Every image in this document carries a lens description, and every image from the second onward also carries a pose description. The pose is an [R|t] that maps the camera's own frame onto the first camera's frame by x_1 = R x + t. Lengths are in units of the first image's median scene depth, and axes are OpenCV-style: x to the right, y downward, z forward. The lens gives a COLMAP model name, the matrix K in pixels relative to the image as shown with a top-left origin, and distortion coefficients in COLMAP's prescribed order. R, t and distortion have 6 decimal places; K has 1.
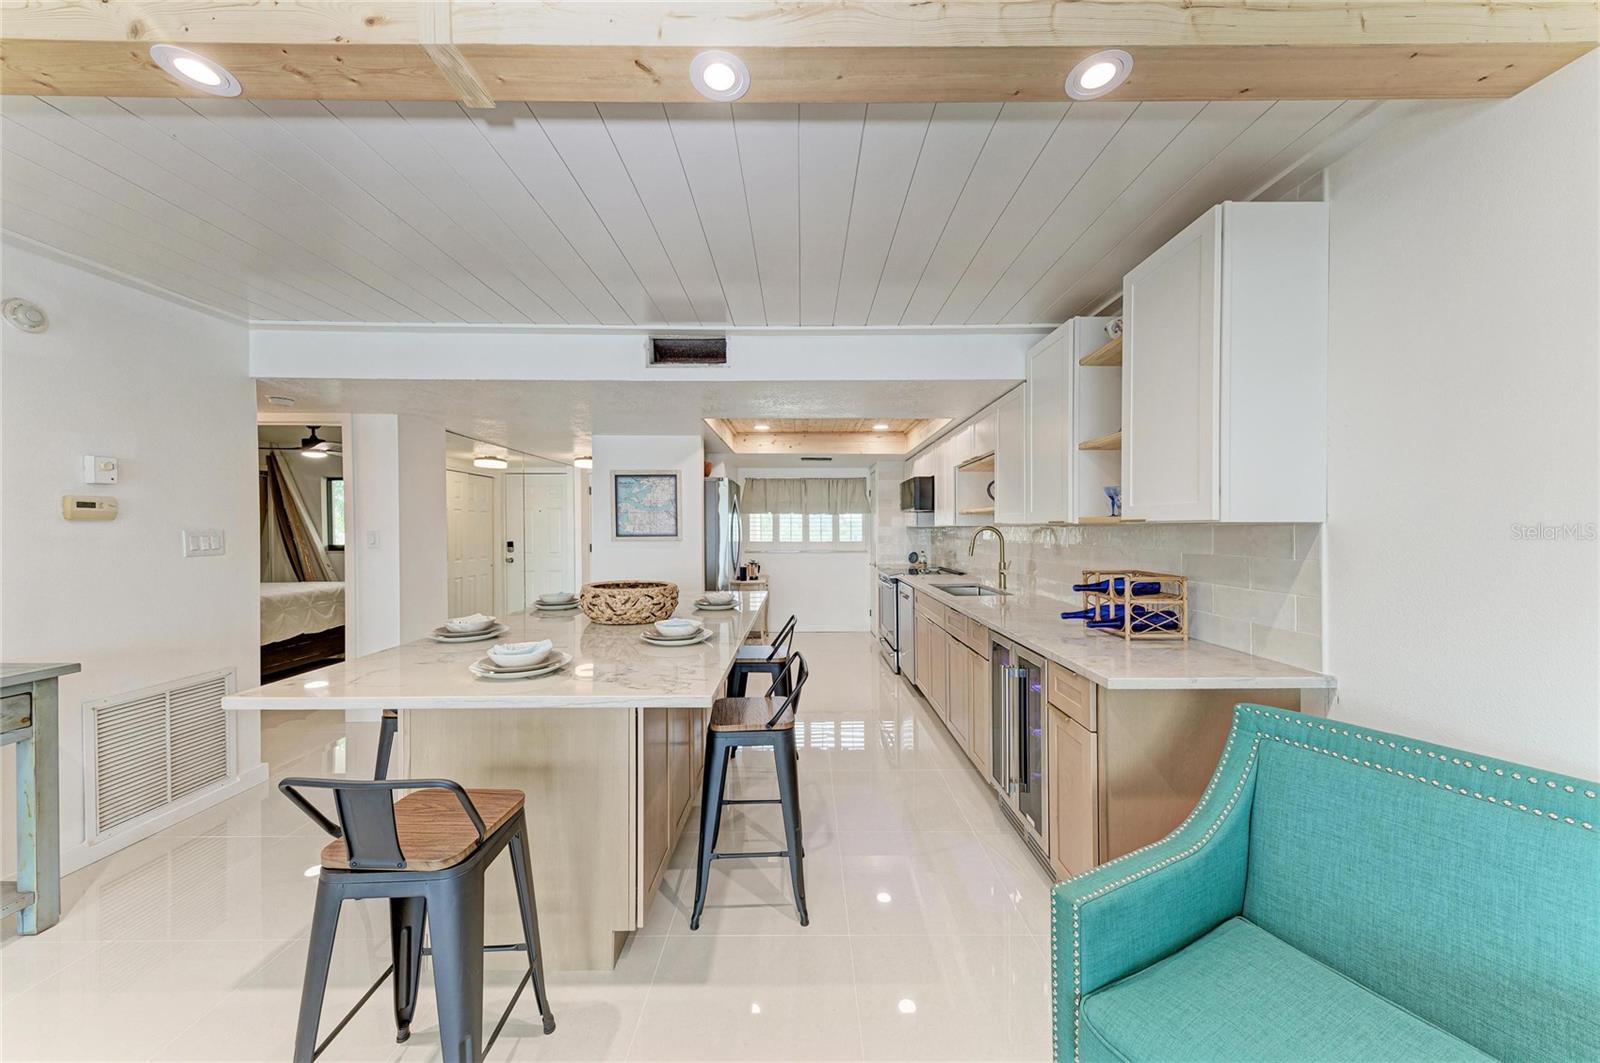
lens RADIAL K [[557.2, 0, 800.0], [0, 557.2, 531.5], [0, 0, 1]] dist [0.016434, -0.000019]
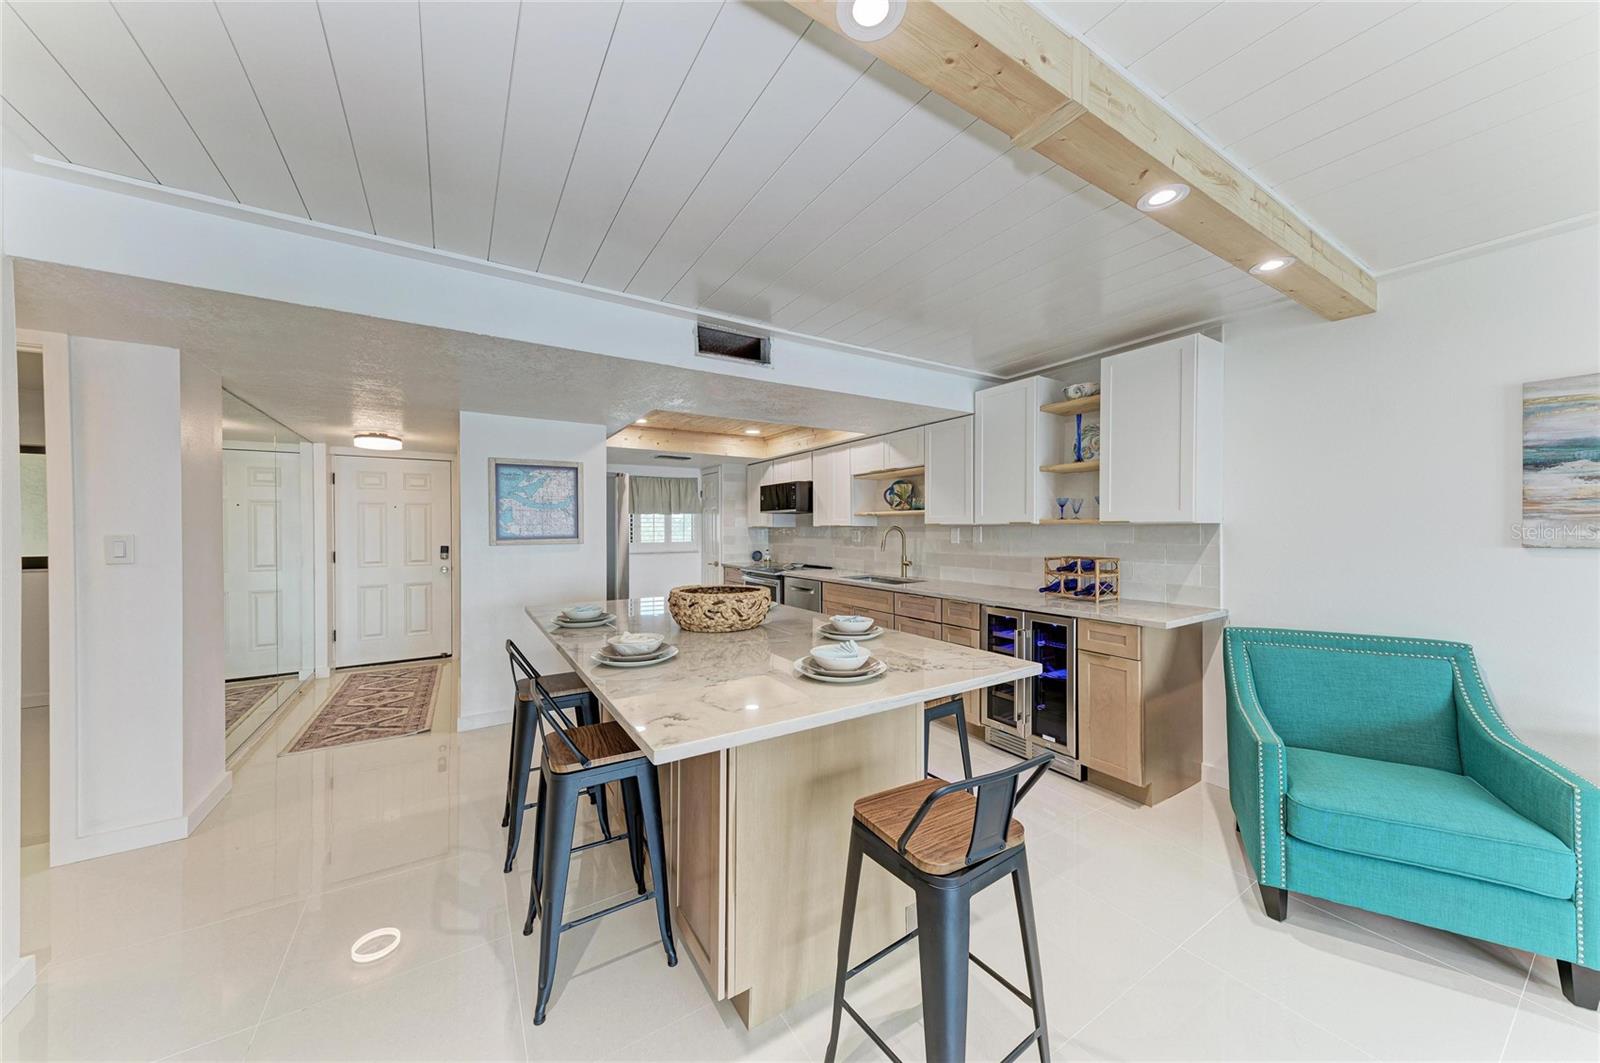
lens RADIAL K [[557.2, 0, 800.0], [0, 557.2, 531.5], [0, 0, 1]] dist [0.016434, -0.000019]
pose [[0.842384, -0.007282, 0.538829, -0.398107], [0.007802, 0.999969, 0.001316, -0.000704], [-0.538822, 0.003095, 0.842414, 0.080058]]
